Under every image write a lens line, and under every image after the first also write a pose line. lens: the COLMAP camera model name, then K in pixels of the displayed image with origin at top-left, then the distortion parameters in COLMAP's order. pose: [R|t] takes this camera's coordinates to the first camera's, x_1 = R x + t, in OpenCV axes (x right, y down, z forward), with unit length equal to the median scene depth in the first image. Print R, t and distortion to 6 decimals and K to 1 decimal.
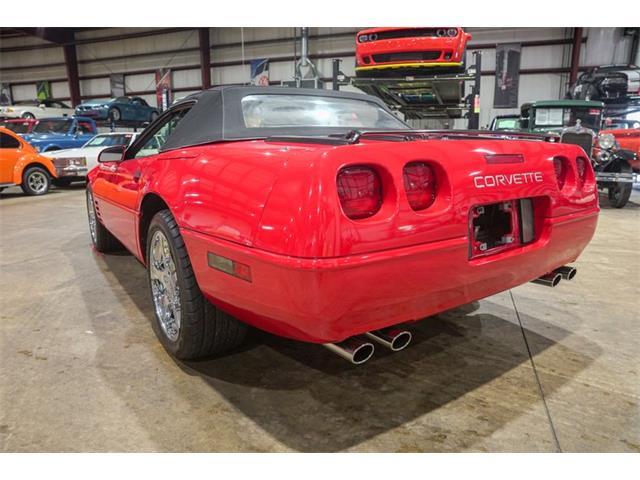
lens RADIAL K [[437.7, 0, 321.3], [0, 437.7, 239.2], [0, 0, 1]] dist [-0.137650, 0.106660]
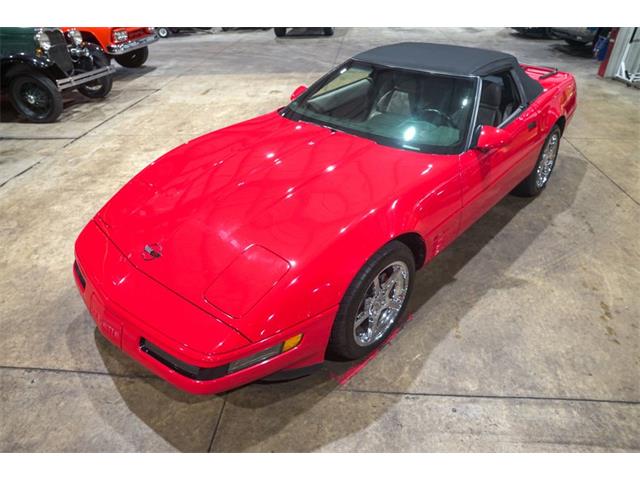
lens RADIAL K [[437.7, 0, 321.0], [0, 437.7, 241.3], [0, 0, 1]] dist [-0.137650, 0.106660]
pose [[-0.223706, -0.516548, 0.826519, -1.956127], [0.223608, 0.798191, 0.559366, -0.940491], [-0.948660, 0.309949, -0.063056, 2.229477]]
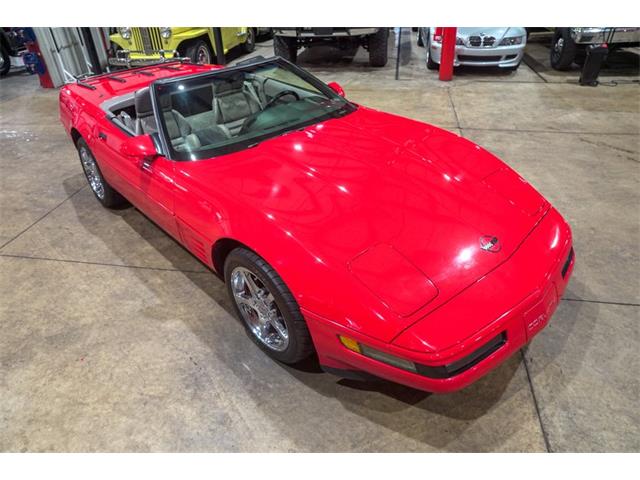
lens RADIAL K [[437.7, 0, 320.7], [0, 437.7, 241.6], [0, 0, 1]] dist [-0.137650, 0.106660]
pose [[-0.988494, 0.117889, -0.094769, -0.409614], [0.015784, 0.703515, 0.710506, -1.177826], [0.150433, 0.700835, -0.697281, 3.282124]]
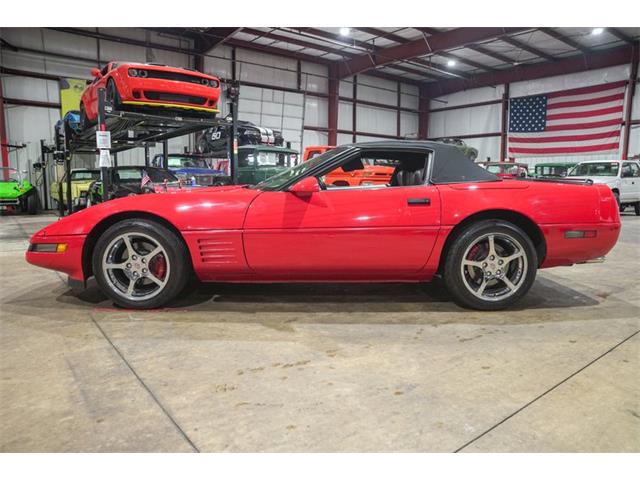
lens RADIAL K [[437.7, 0, 321.0], [0, 437.7, 239.6], [0, 0, 1]] dist [-0.137650, 0.106660]
pose [[0.558745, -0.092815, 0.824130, -2.010916], [0.159767, 0.987151, 0.002855, -0.099463], [-0.813805, 0.130074, 0.566394, 0.594229]]
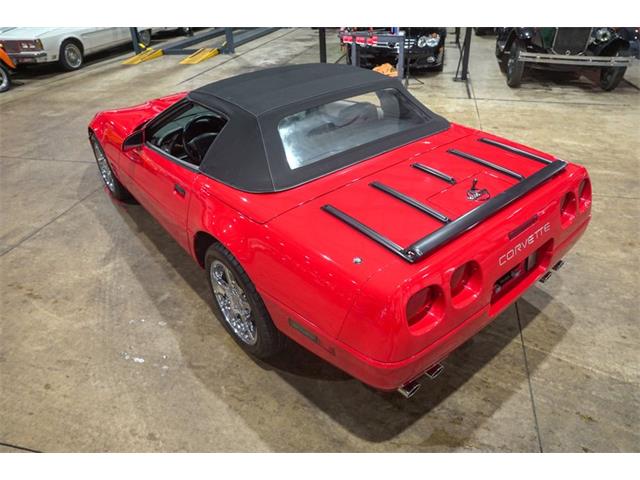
lens RADIAL K [[437.7, 0, 322.1], [0, 437.7, 241.4], [0, 0, 1]] dist [-0.137650, 0.106660]
pose [[0.996884, -0.067473, 0.040859, -0.149742], [0.048181, 0.930984, 0.361866, -0.473061], [-0.062456, -0.358770, 0.931334, -0.087370]]
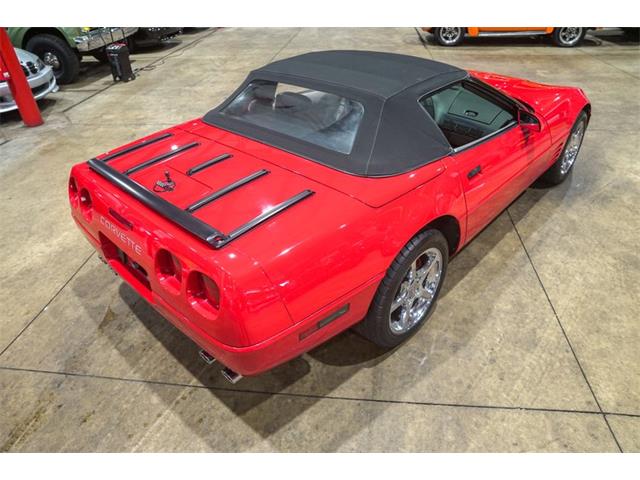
lens RADIAL K [[437.7, 0, 321.6], [0, 437.7, 241.0], [0, 0, 1]] dist [-0.137650, 0.106660]
pose [[0.204686, 0.553564, -0.807261, 1.238059], [-0.173175, 0.832193, 0.526750, -0.694733], [0.963387, 0.031979, 0.266202, 0.949735]]
